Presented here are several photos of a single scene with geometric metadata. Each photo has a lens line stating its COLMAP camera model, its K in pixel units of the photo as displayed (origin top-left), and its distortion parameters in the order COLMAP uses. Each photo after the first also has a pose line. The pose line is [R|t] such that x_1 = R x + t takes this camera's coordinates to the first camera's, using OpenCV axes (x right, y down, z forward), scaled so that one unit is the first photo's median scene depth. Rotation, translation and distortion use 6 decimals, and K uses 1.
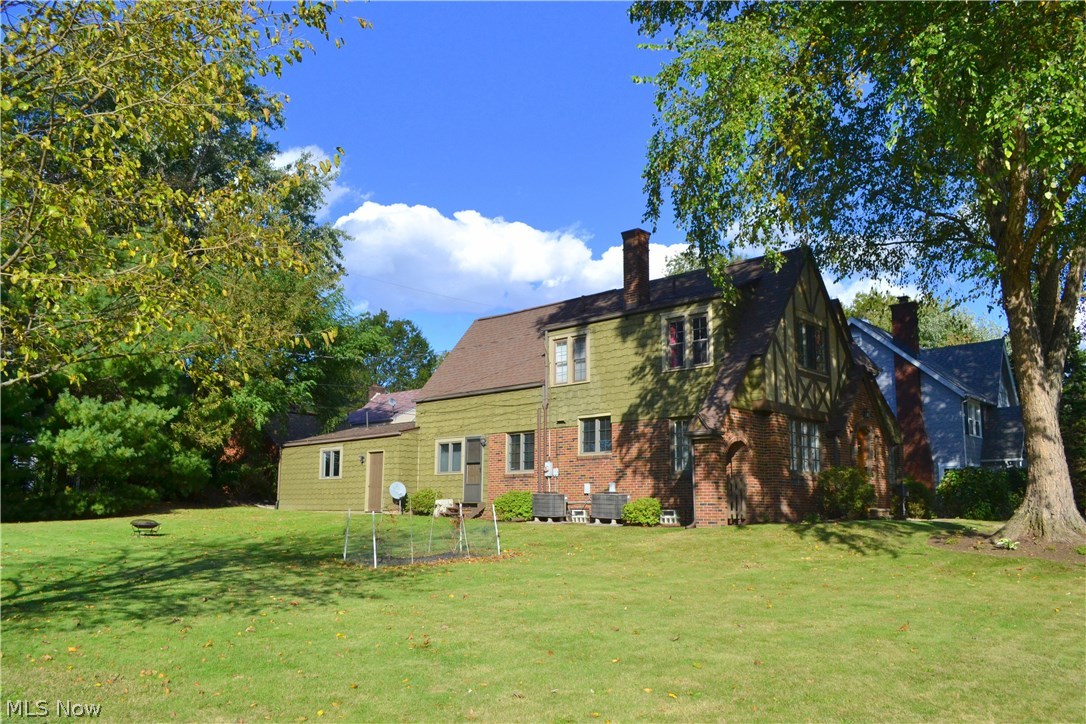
lens RADIAL K [[889.2, 0, 543.0], [0, 889.2, 362.0], [0, 0, 1]] dist [-0.086571, -0.001453]
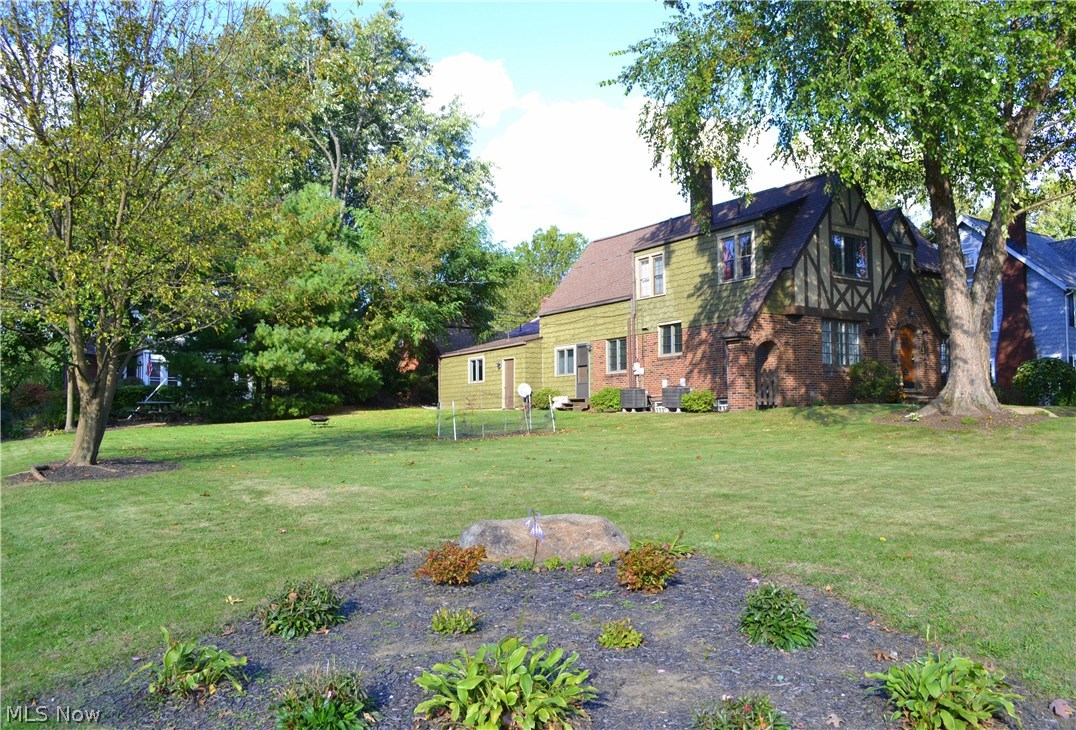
lens RADIAL K [[917.4, 0, 538.0], [0, 917.4, 365.0], [0, 0, 1]] dist [-0.086598, -0.003300]
pose [[0.970681, -0.029228, -0.238589, 0.164868], [0.054984, 0.993262, 0.102021, -0.017119], [0.233999, -0.112148, 0.965747, -0.215460]]
